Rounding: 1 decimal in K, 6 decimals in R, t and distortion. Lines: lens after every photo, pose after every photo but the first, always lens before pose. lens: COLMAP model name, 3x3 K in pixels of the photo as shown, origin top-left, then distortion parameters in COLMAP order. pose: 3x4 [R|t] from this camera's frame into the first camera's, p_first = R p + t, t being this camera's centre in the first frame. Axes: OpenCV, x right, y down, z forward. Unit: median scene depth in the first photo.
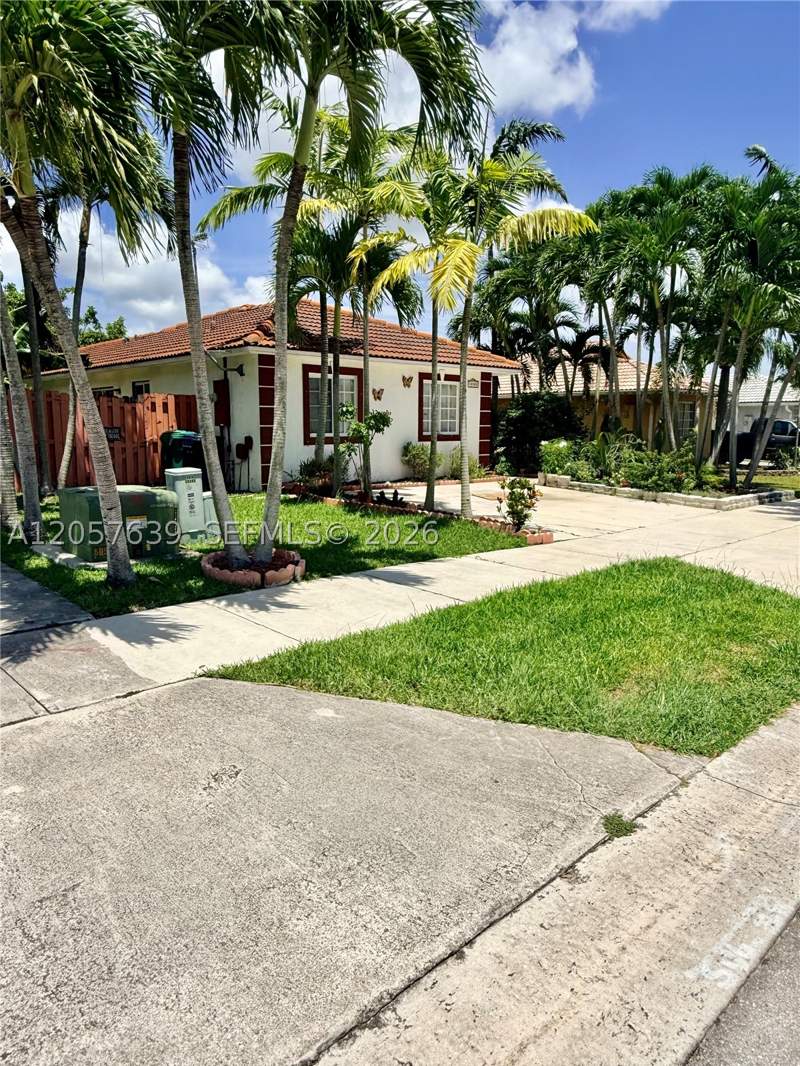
lens RADIAL K [[717.5, 0, 403.6], [0, 717.5, 535.5], [0, 0, 1]] dist [0.011794, 0.000516]
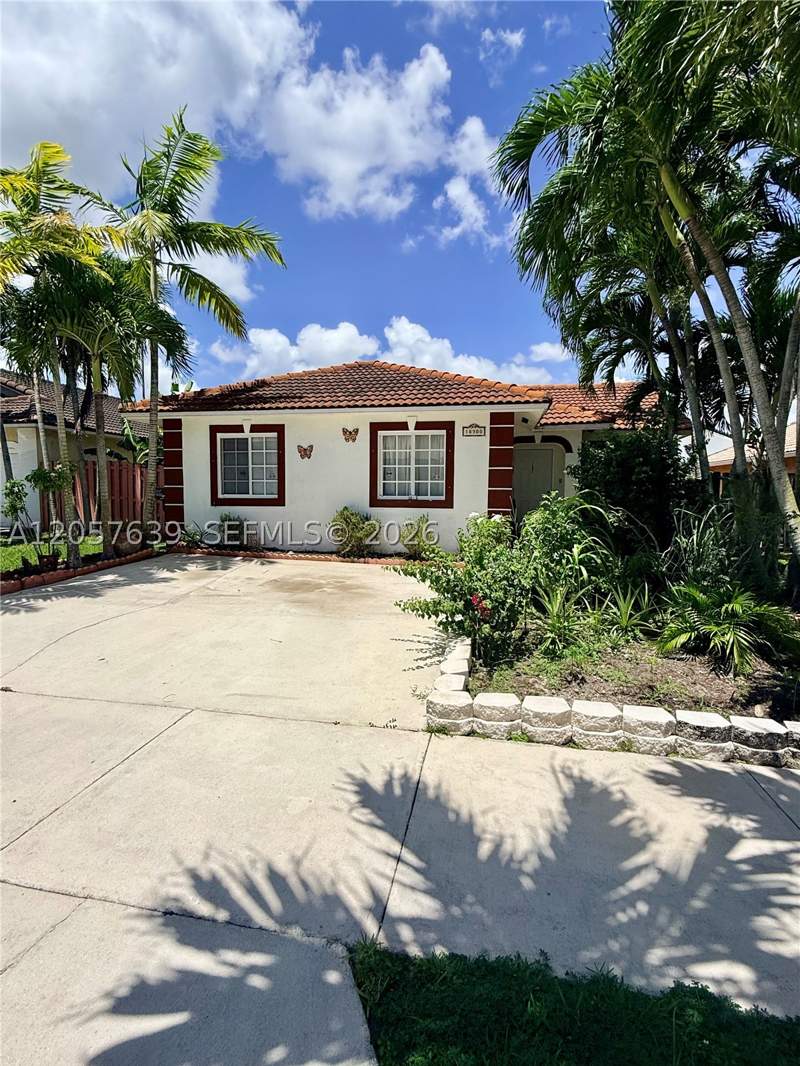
lens RADIAL K [[523.8, 0, 395.5], [0, 523.8, 535.0], [0, 0, 1]] dist [0.000224, -0.000501]
pose [[0.567064, 0.072379, -0.820488, 0.533162], [-0.134006, 0.990967, -0.005198, -0.102217], [0.812700, 0.112898, 0.571640, 0.700819]]
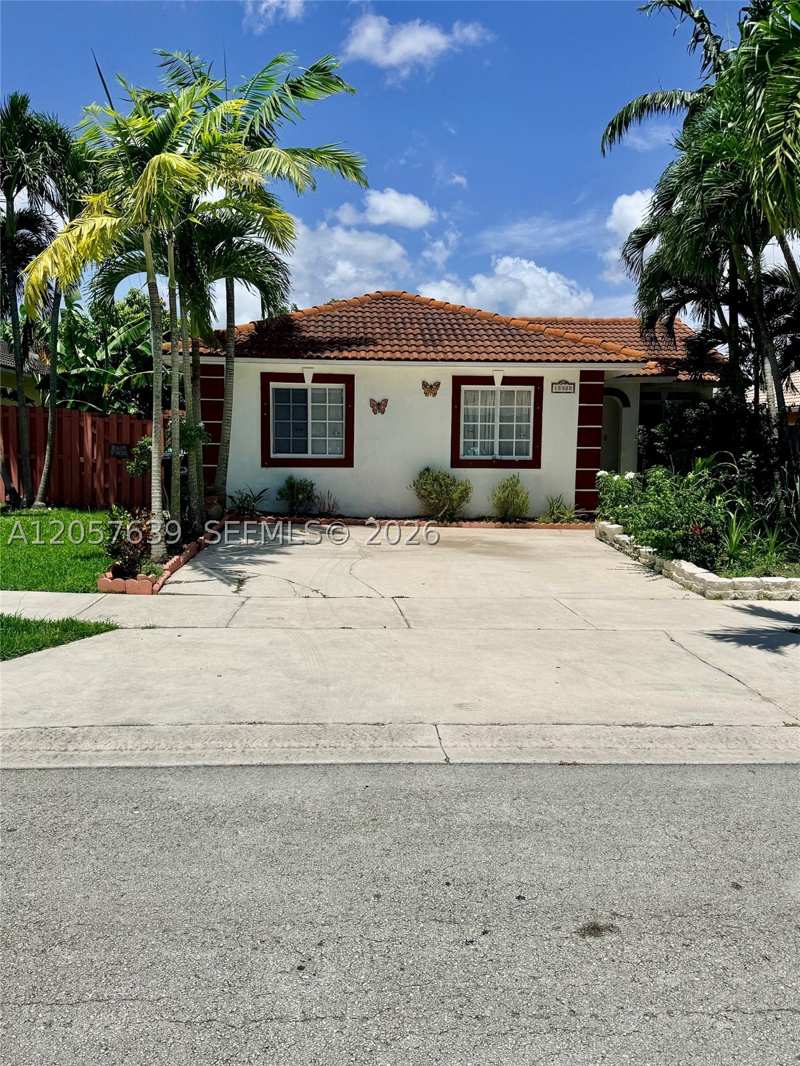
lens RADIAL K [[911.1, 0, 391.9], [0, 911.1, 528.6], [0, 0, 1]] dist [0.100637, -0.021758]
pose [[0.755156, 0.065777, -0.652236, 0.607888], [-0.110210, 0.993530, -0.027405, -0.035538], [0.646214, 0.092578, 0.757520, 0.250595]]
